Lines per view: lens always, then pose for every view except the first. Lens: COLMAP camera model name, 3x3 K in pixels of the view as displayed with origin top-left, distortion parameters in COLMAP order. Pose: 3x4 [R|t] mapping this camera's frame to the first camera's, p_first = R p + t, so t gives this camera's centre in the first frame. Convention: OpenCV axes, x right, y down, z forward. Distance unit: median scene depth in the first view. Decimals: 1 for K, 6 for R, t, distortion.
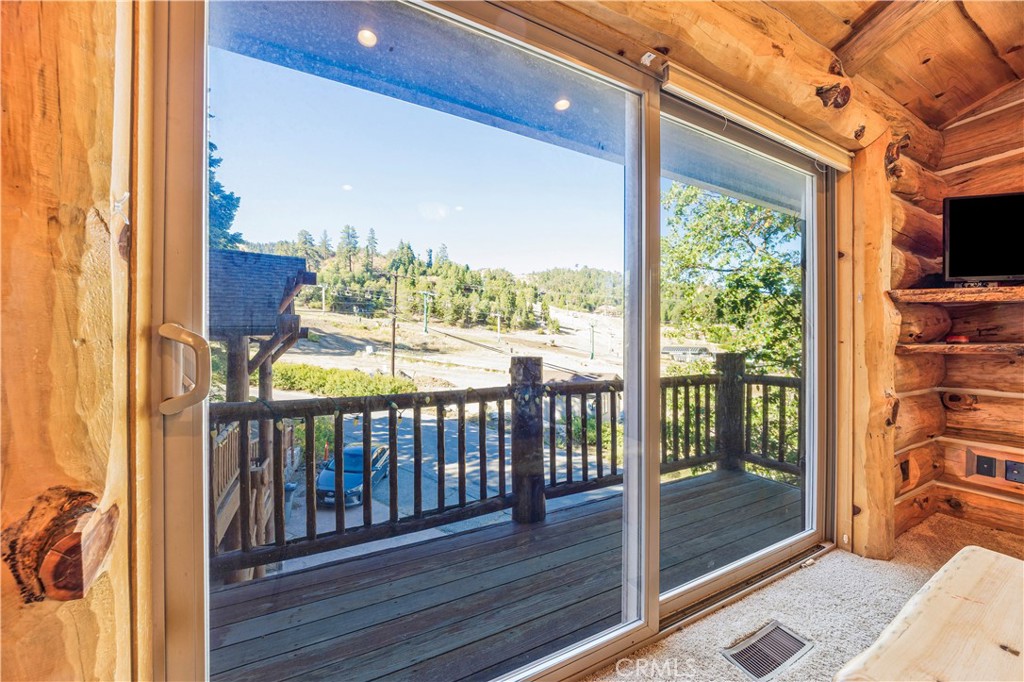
lens RADIAL K [[370.1, 0, 510.9], [0, 370.1, 343.3], [0, 0, 1]] dist [0.000071, 0.000005]
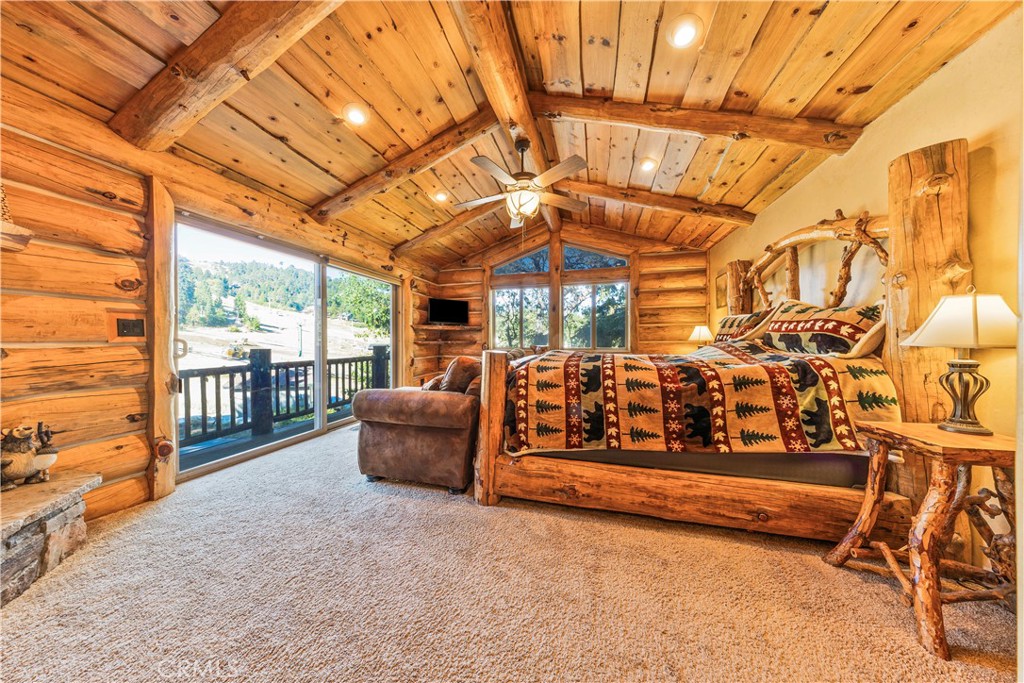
lens RADIAL K [[300.9, 0, 509.3], [0, 300.9, 340.1], [0, 0, 1]] dist [-0.000725, -0.000024]
pose [[0.679206, -0.001232, 0.733946, -0.166049], [0.003407, 0.999993, -0.001474, -0.001647], [-0.733940, 0.003502, 0.679206, -0.722698]]
